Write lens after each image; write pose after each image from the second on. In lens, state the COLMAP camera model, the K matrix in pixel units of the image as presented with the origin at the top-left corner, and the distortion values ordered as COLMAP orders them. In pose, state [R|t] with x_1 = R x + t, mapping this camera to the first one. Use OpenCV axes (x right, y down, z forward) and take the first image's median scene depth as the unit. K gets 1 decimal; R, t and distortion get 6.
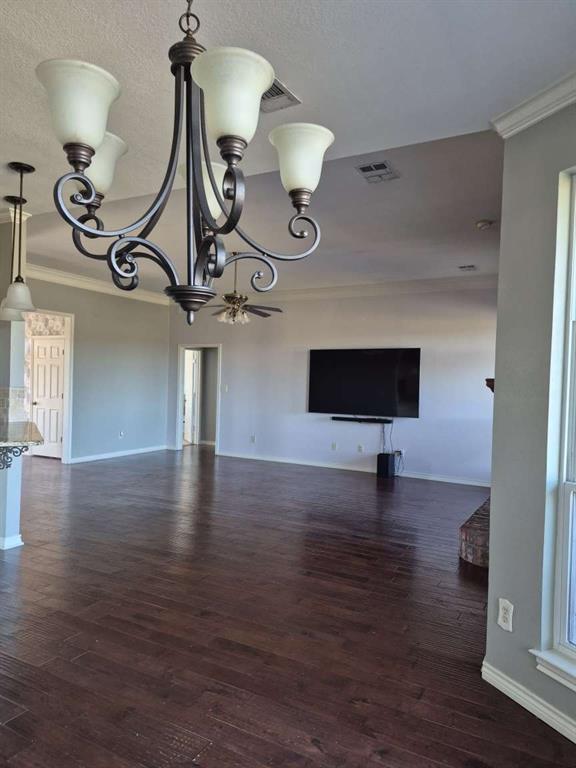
lens RADIAL K [[536.3, 0, 288.0], [0, 536.3, 384.0], [0, 0, 1]] dist [0.089401, -0.106429]
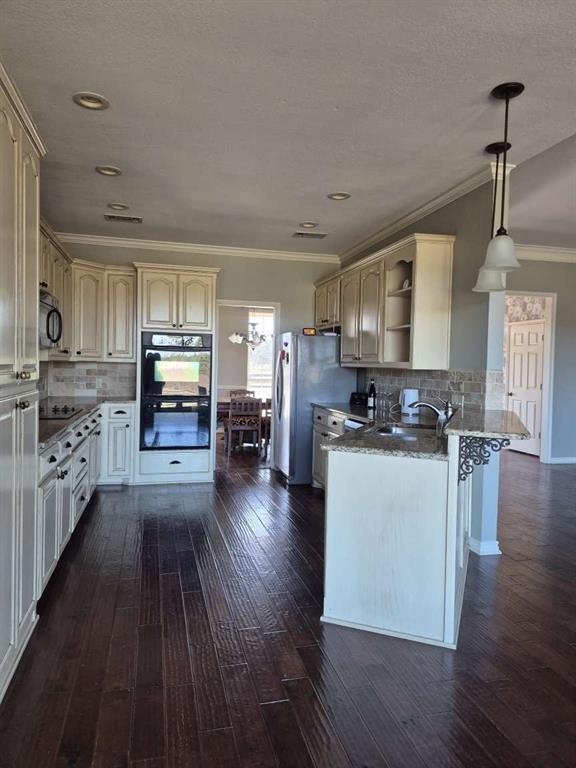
lens RADIAL K [[536.3, 0, 288.0], [0, 536.3, 384.0], [0, 0, 1]] dist [0.089401, -0.106429]
pose [[0.682174, 0.015026, -0.731035, -0.091185], [-0.008668, 0.999885, 0.012463, 0.020096], [0.731139, -0.002165, 0.682226, 0.171590]]
